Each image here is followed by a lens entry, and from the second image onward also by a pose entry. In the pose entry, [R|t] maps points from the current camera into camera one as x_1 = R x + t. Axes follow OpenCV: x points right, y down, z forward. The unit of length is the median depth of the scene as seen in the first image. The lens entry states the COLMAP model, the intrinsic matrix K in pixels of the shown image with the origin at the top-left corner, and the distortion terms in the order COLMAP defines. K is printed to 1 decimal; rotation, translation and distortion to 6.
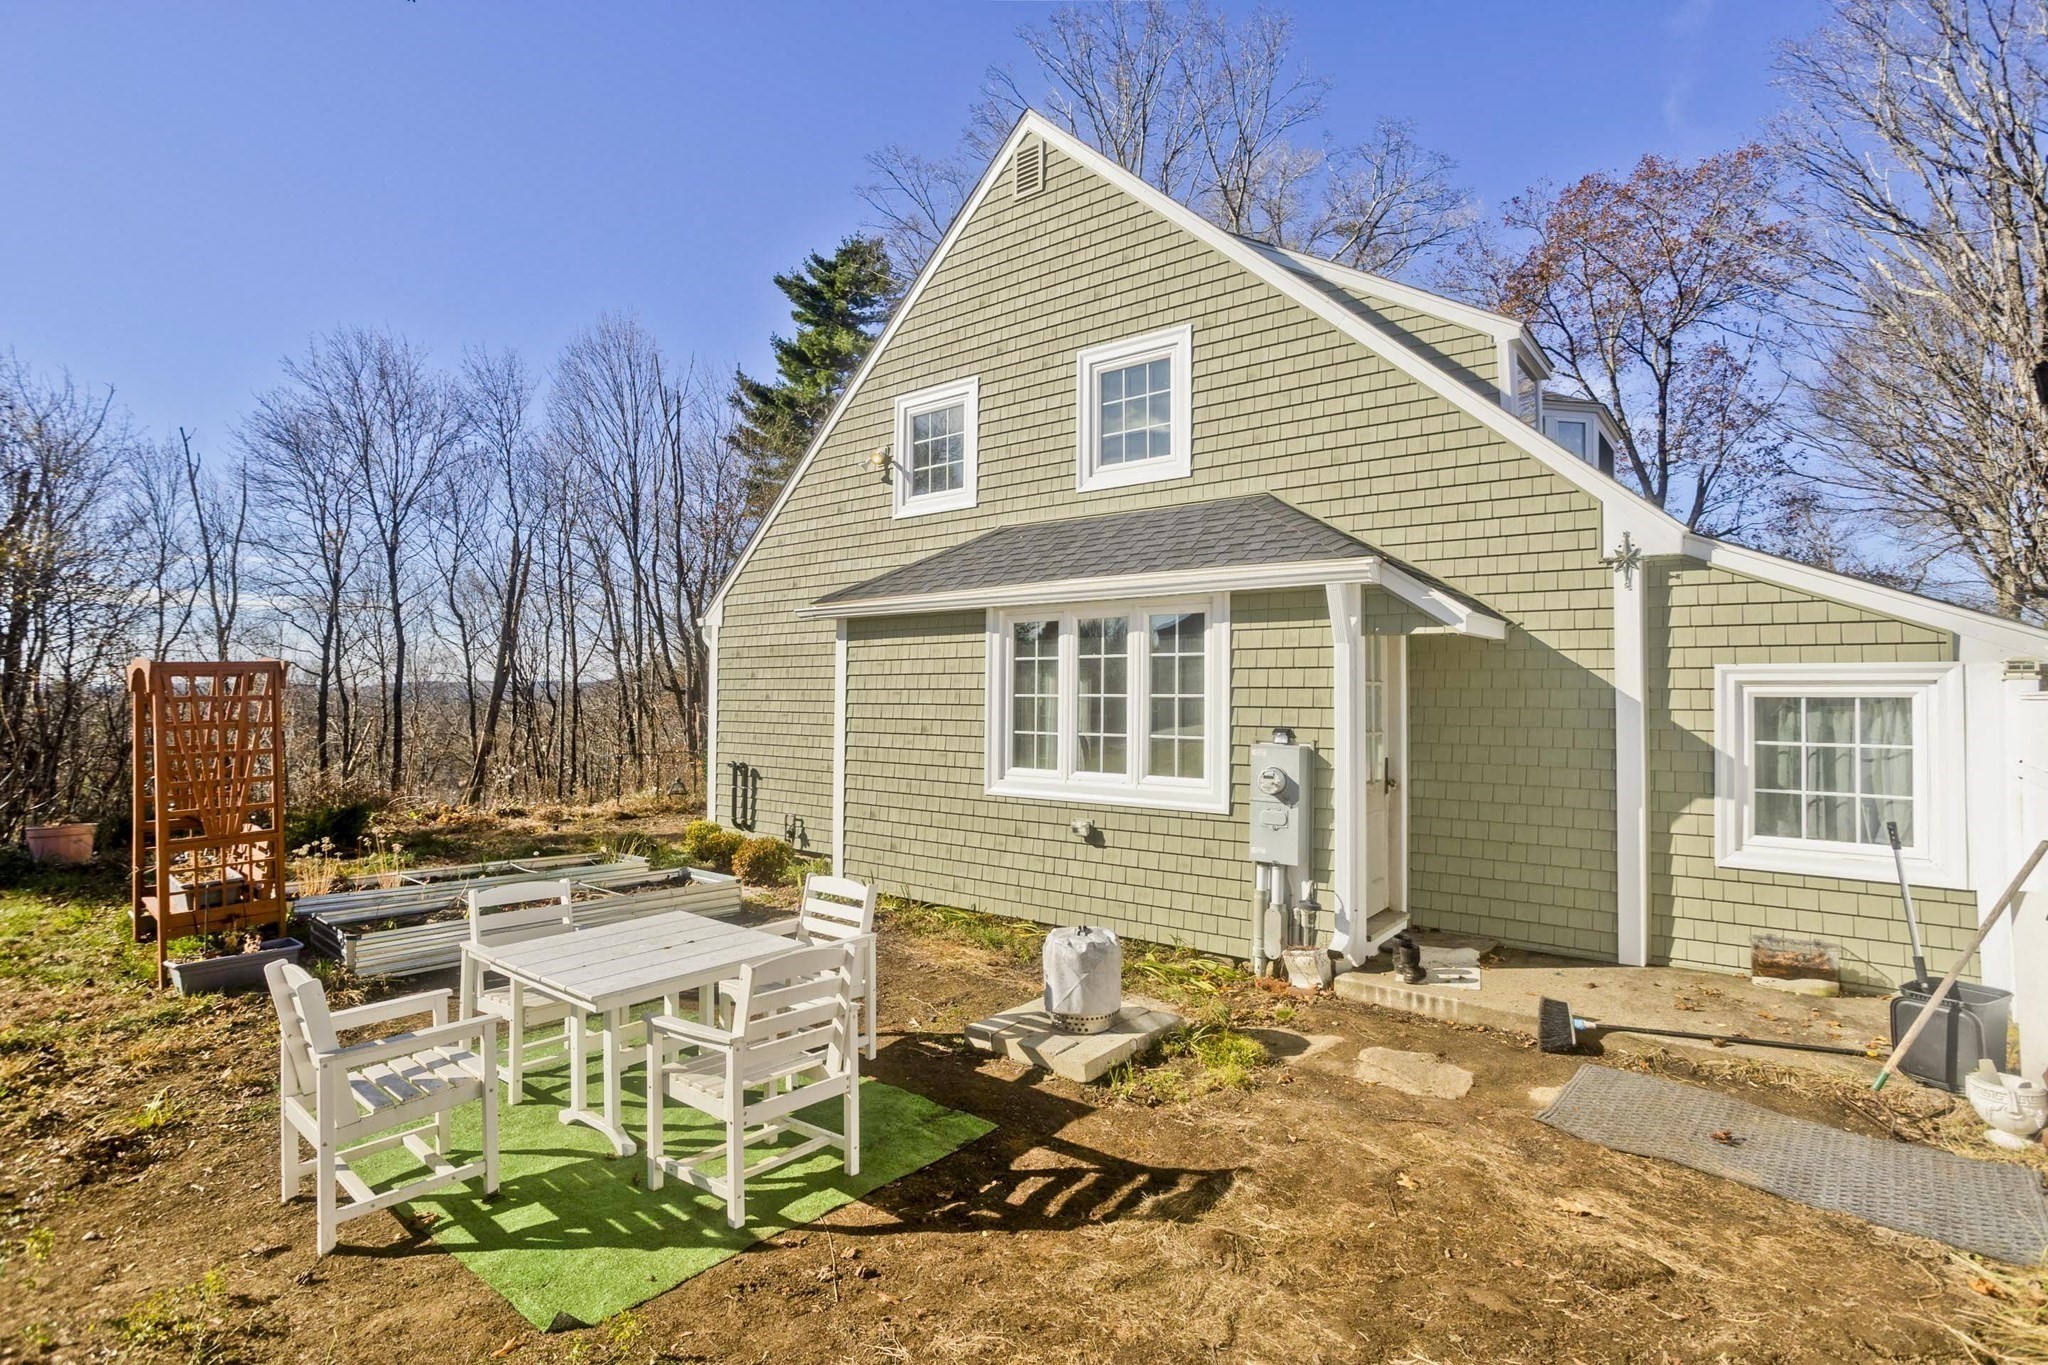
lens RADIAL K [[980.6, 0, 1033.8], [0, 980.6, 676.3], [0, 0, 1]] dist [-0.024193, 0.003338]
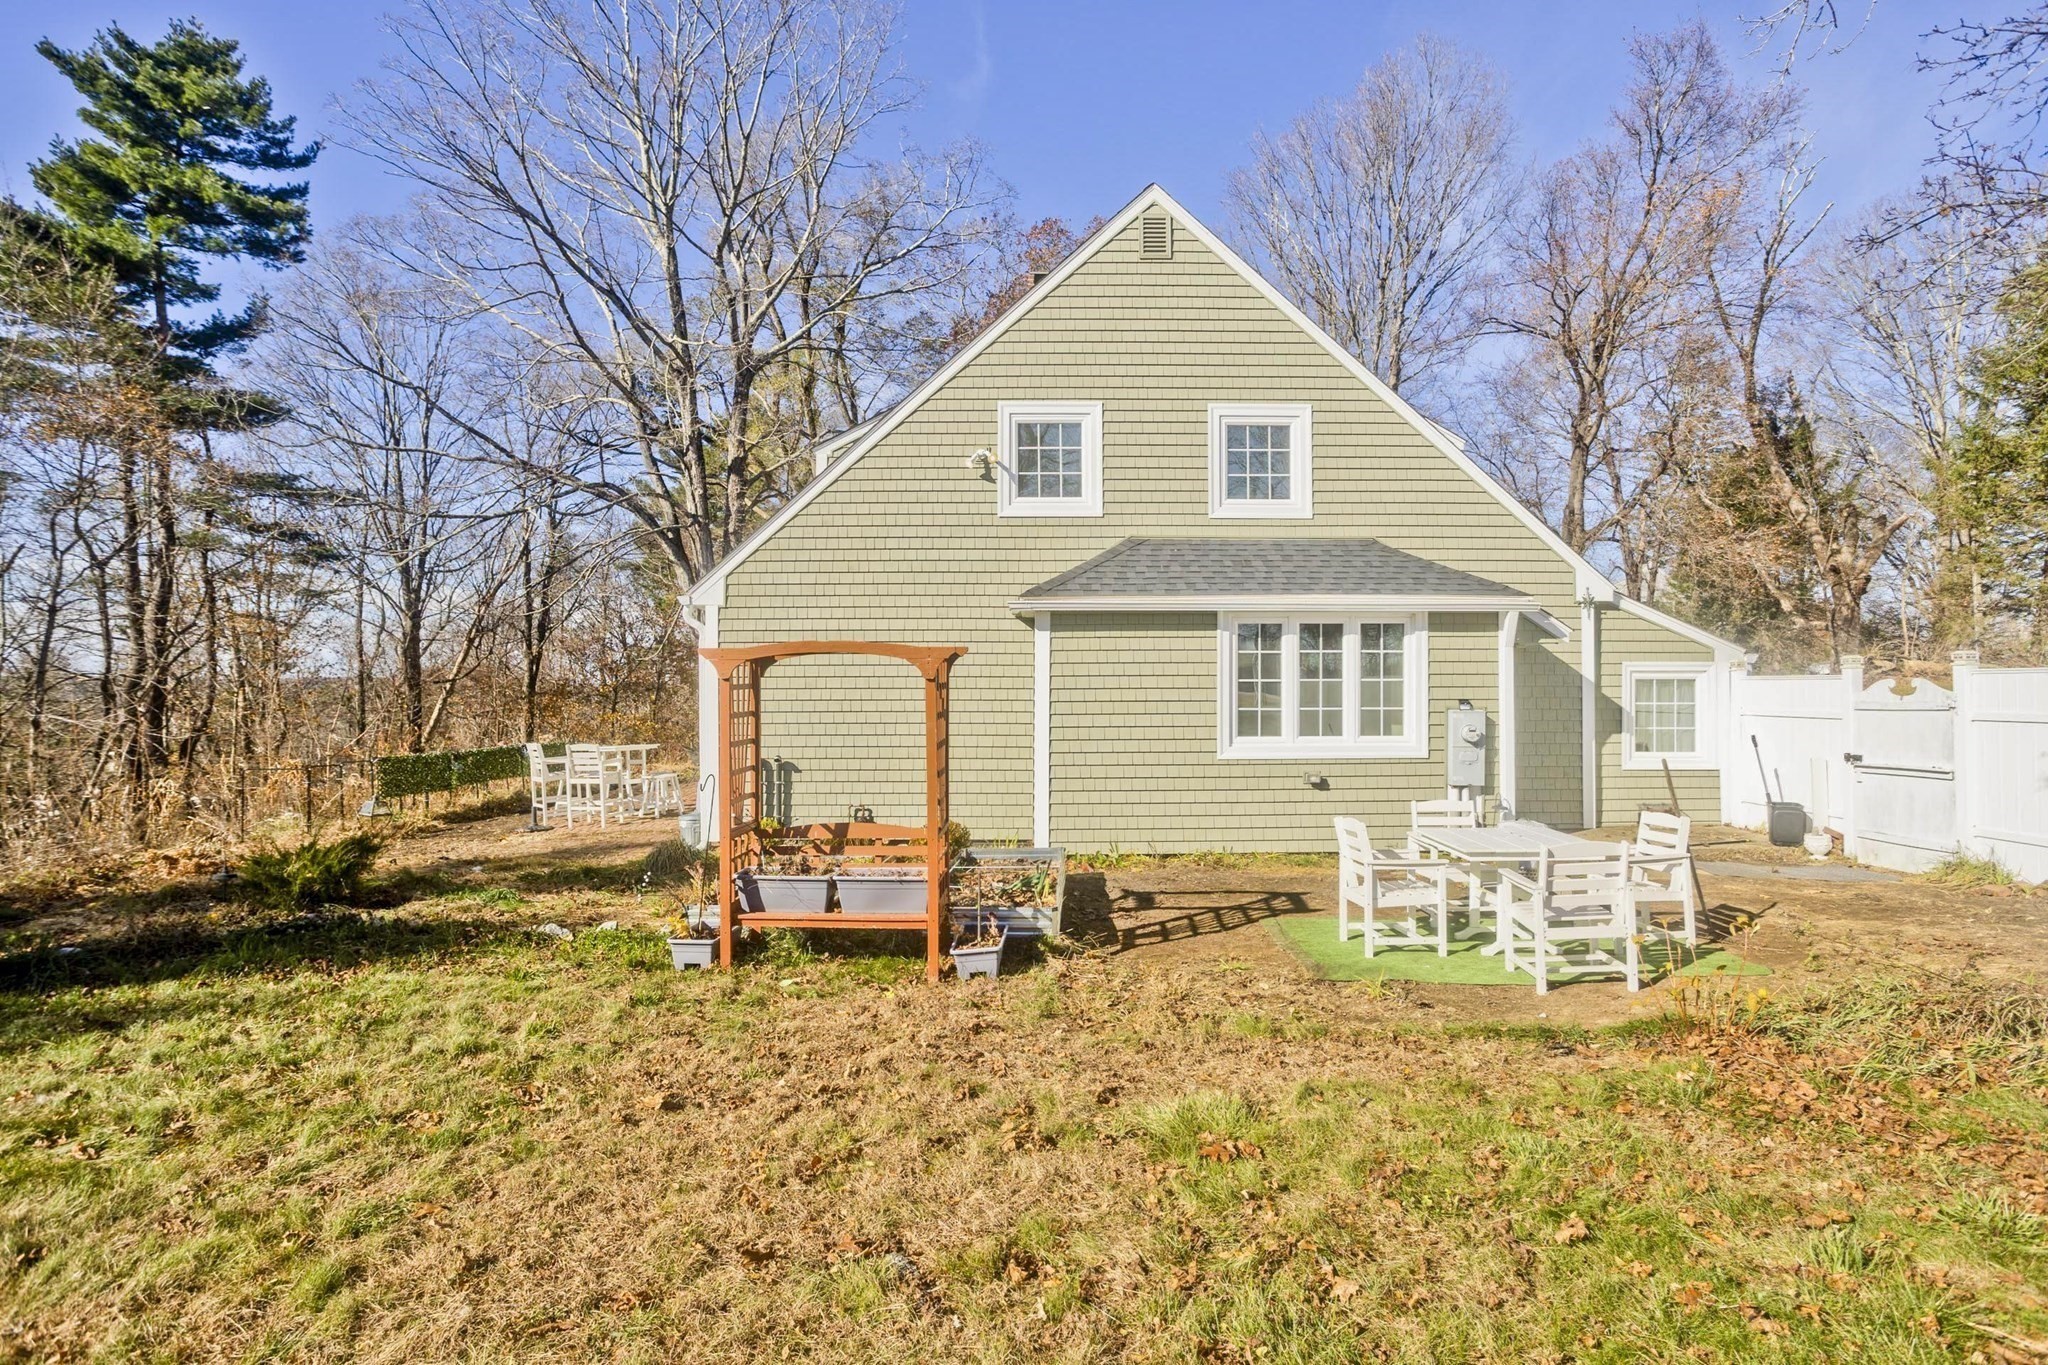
lens RADIAL K [[1098.6, 0, 1033.2], [0, 1098.6, 692.0], [0, 0, 1]] dist [-0.012157, 0.003152]
pose [[0.776565, -0.009416, 0.629967, -1.115503], [-0.006553, 0.999713, 0.023021, 0.003330], [-0.630003, -0.022006, 0.776280, 0.059436]]
